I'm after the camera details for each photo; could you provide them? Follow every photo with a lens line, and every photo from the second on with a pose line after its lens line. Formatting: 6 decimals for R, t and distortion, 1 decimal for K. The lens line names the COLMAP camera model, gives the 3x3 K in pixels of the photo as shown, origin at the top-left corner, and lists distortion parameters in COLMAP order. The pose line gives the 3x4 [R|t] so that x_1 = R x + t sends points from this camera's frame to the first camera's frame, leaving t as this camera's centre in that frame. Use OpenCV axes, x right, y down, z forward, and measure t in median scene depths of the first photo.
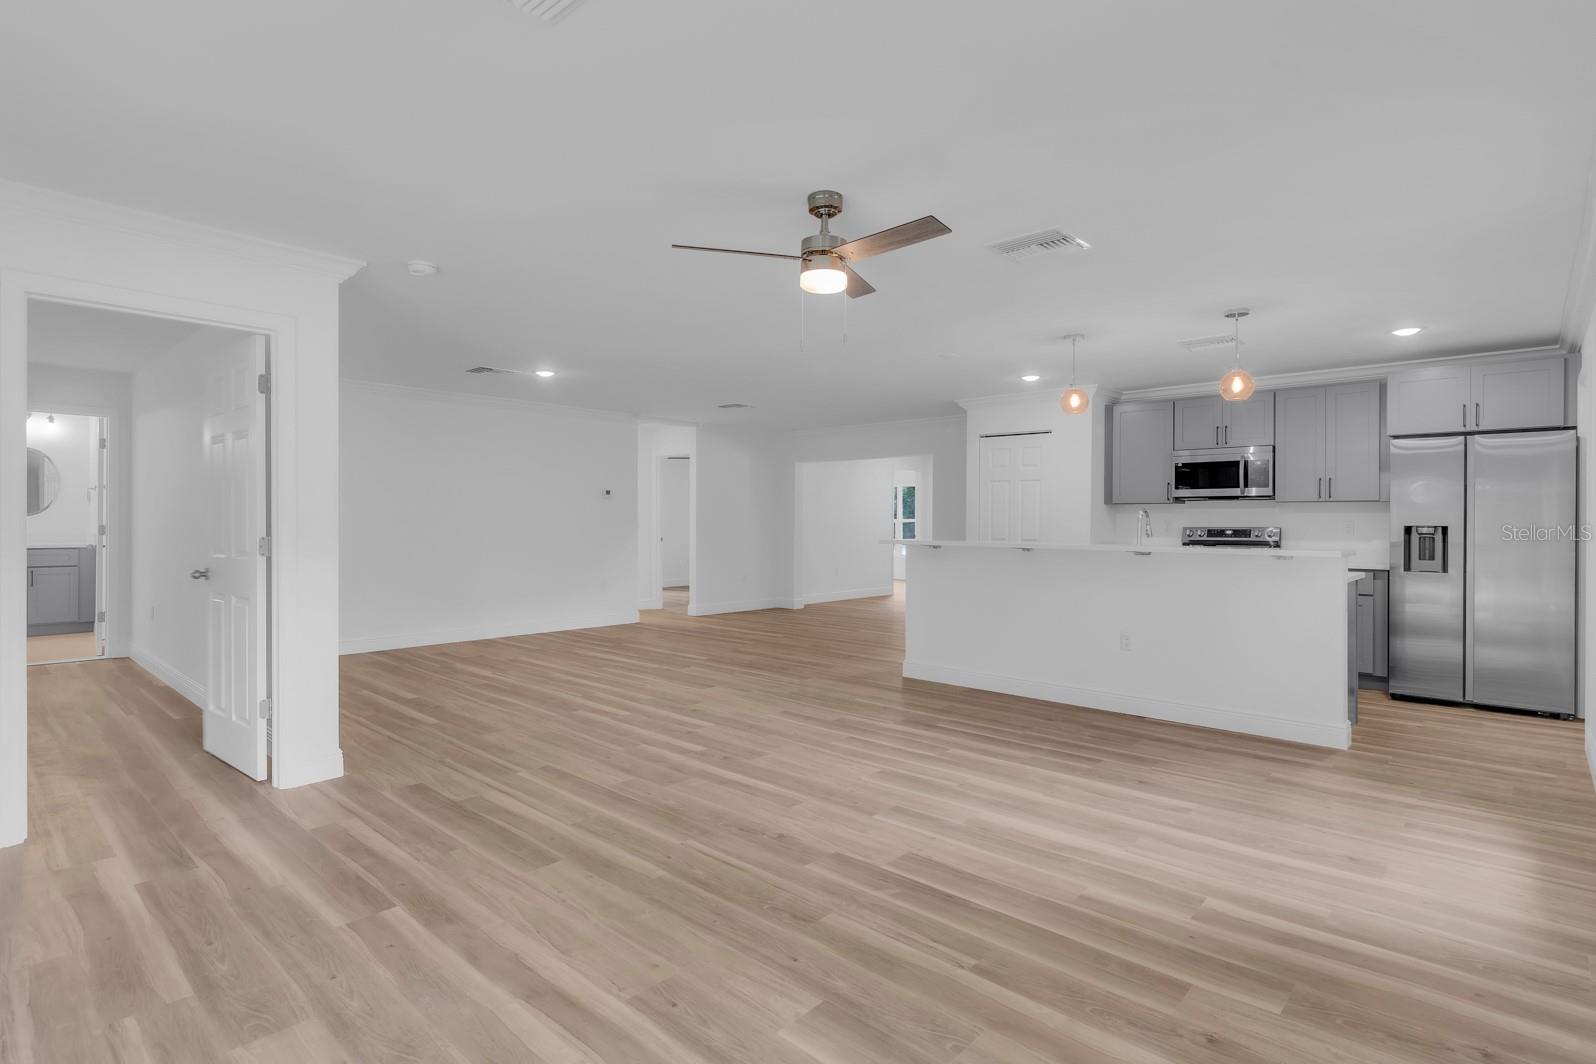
lens RADIAL K [[797.8, 0, 798.2], [0, 797.8, 523.6], [0, 0, 1]] dist [-0.001344, -0.000142]
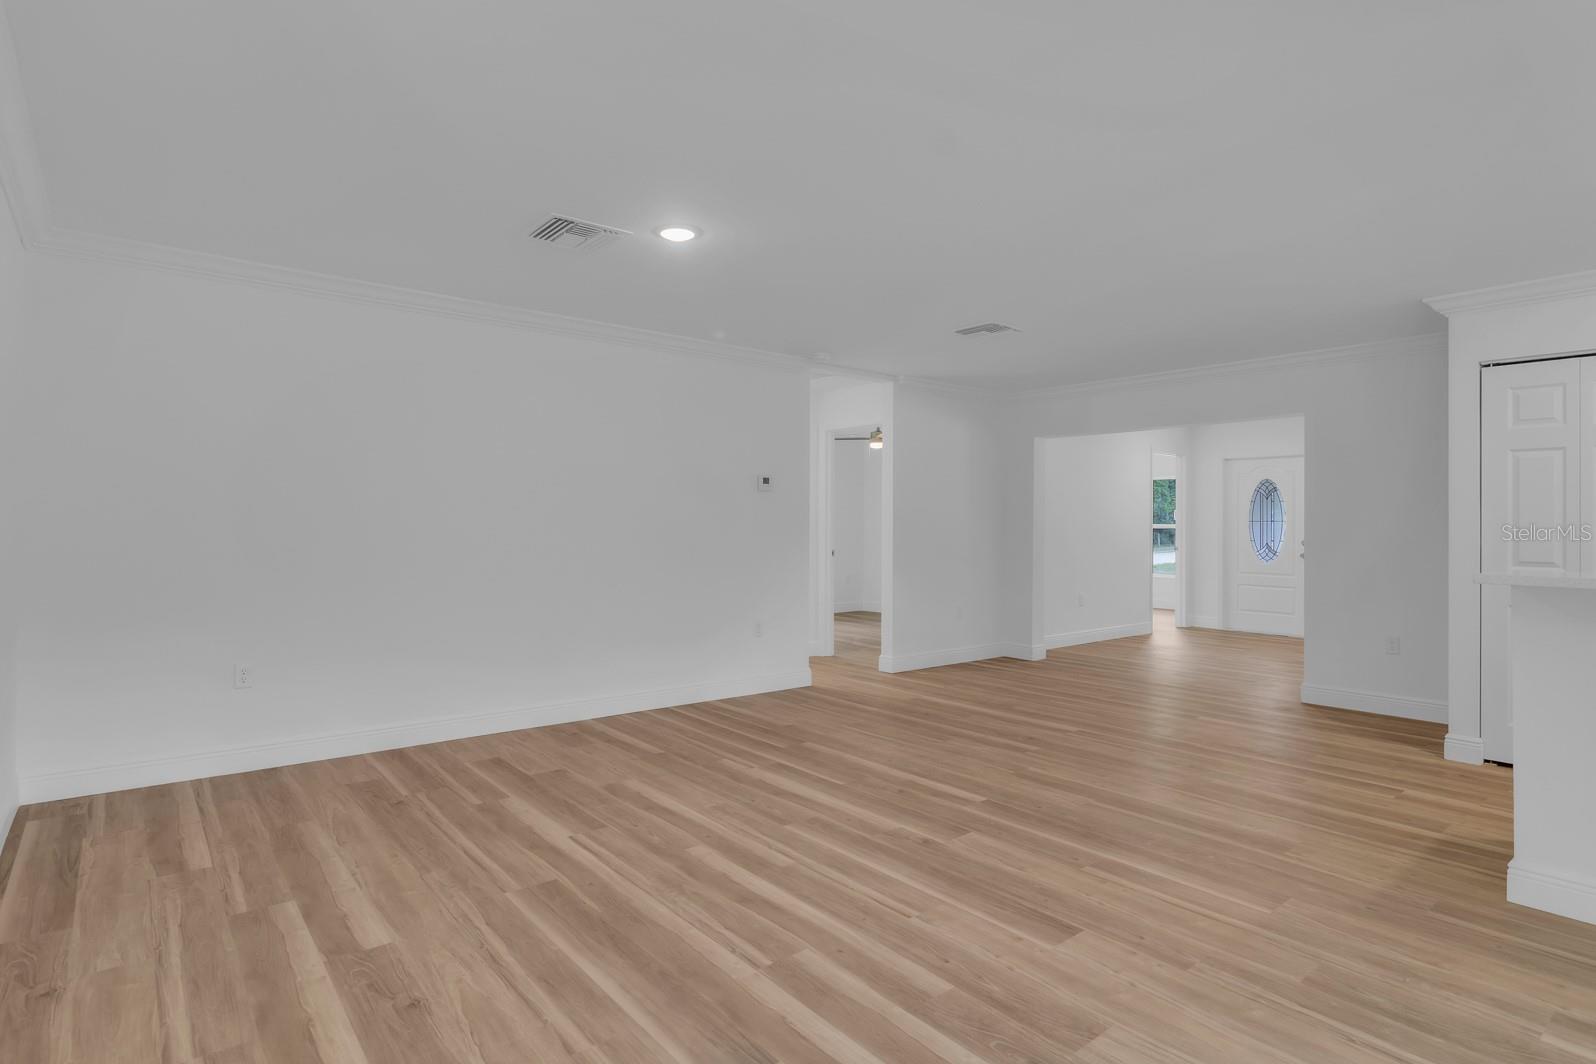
lens RADIAL K [[833.2, 0, 806.0], [0, 833.2, 523.9], [0, 0, 1]] dist [-0.002805, -0.000916]
pose [[0.990642, 0.002541, -0.136462, -0.273208], [-0.003506, 0.999971, -0.006826, -0.000668], [0.136440, 0.007240, 0.990622, 0.812086]]
